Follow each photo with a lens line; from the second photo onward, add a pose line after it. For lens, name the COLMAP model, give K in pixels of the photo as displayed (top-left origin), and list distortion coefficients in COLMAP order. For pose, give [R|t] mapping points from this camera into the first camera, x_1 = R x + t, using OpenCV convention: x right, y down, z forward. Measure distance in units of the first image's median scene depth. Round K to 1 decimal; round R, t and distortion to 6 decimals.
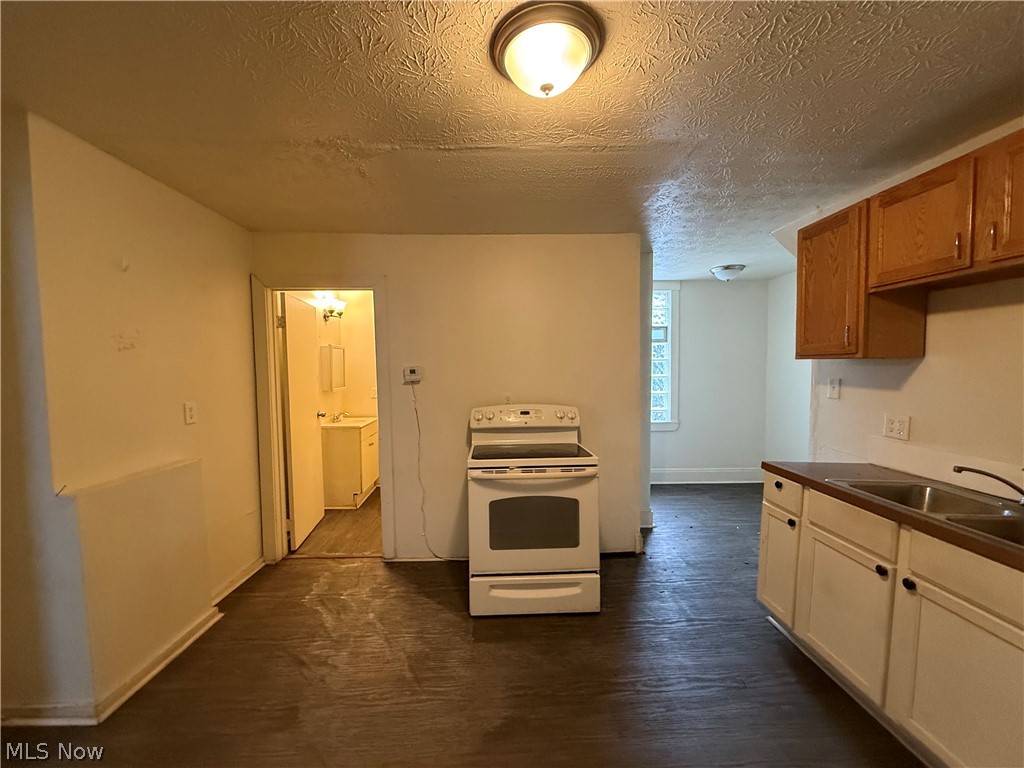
lens RADIAL K [[405.4, 0, 514.0], [0, 405.4, 382.5], [0, 0, 1]] dist [-0.002201, -0.000198]
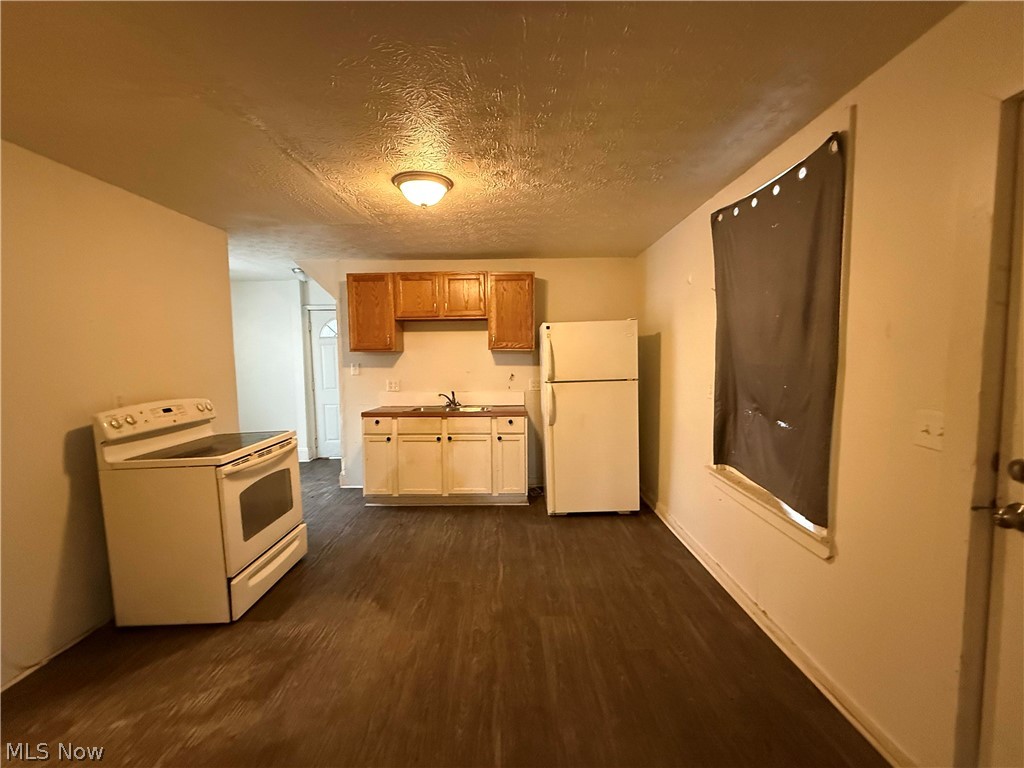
lens RADIAL K [[405.4, 0, 513.9], [0, 405.4, 382.6], [0, 0, 1]] dist [-0.002201, -0.000198]
pose [[0.030993, -0.061358, 0.997634, -0.966663], [0.049688, 0.996975, 0.059774, 0.002826], [-0.998284, 0.047718, 0.033948, 0.291421]]
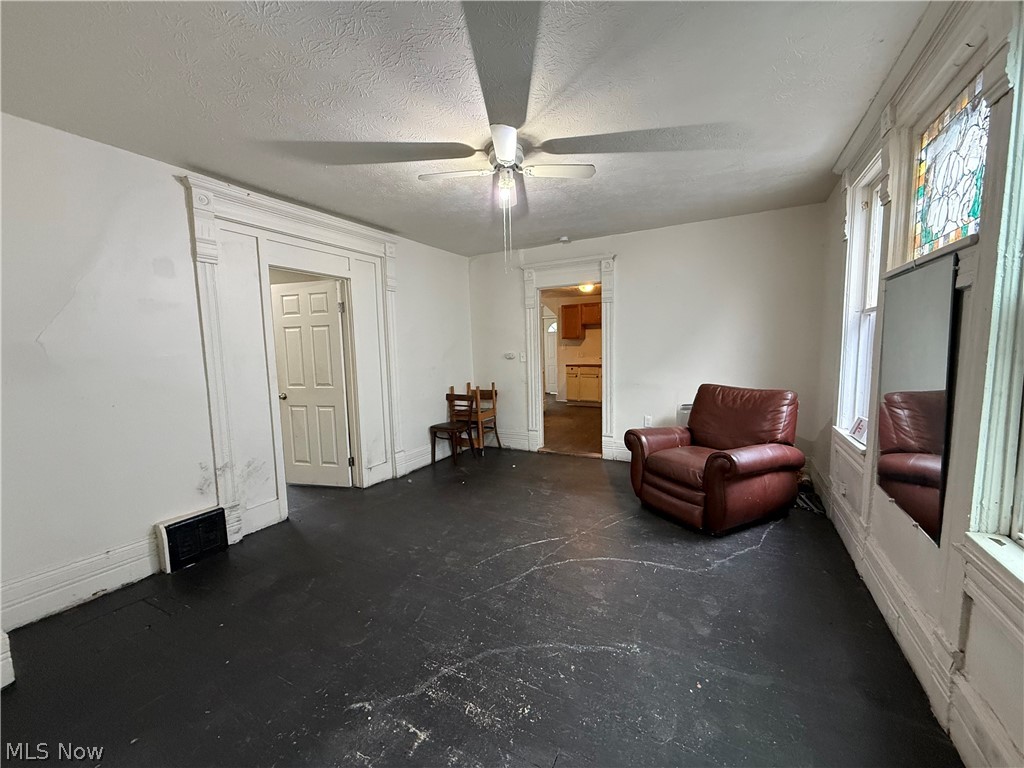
lens RADIAL K [[405.4, 0, 510.4], [0, 405.4, 384.8], [0, 0, 1]] dist [-0.002201, -0.000198]
pose [[0.507818, -0.088806, 0.856874, -2.908728], [0.051110, 0.996026, 0.072938, 0.070209], [-0.859947, 0.006755, 0.510339, -0.527079]]
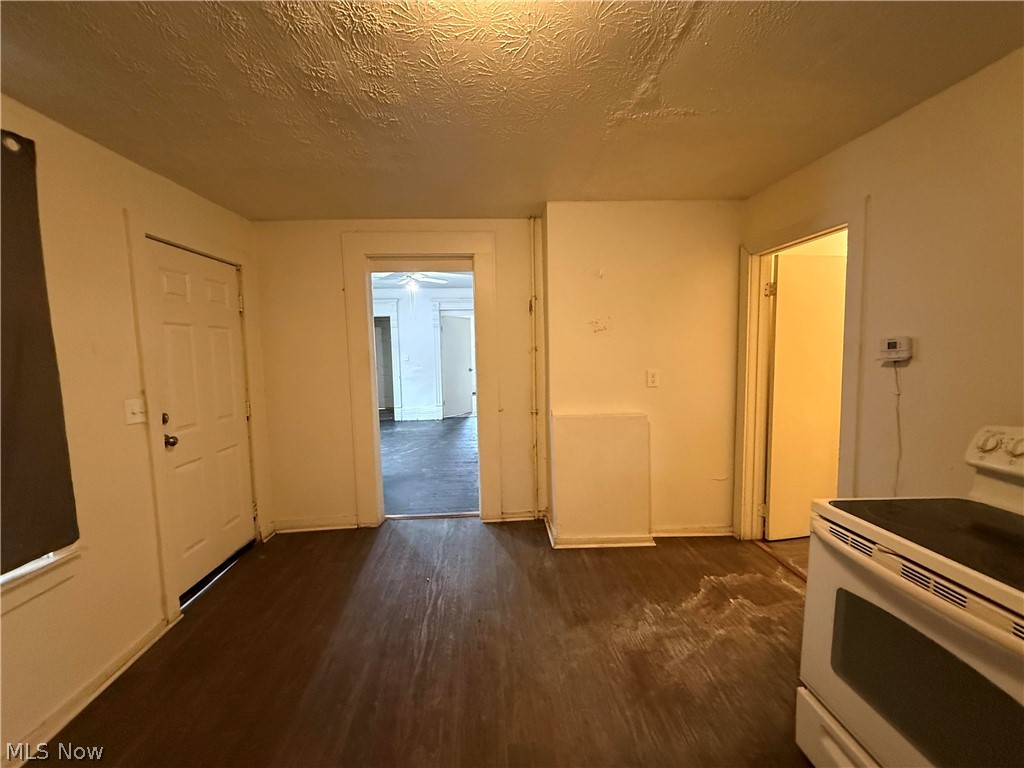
lens RADIAL K [[405.4, 0, 506.8], [0, 405.4, 382.9], [0, 0, 1]] dist [-0.002201, -0.000198]
pose [[0.003260, 0.099850, -0.994997, 0.444712], [-0.016394, 0.994874, 0.099784, -0.028533], [0.999860, 0.015987, 0.004881, 0.530741]]
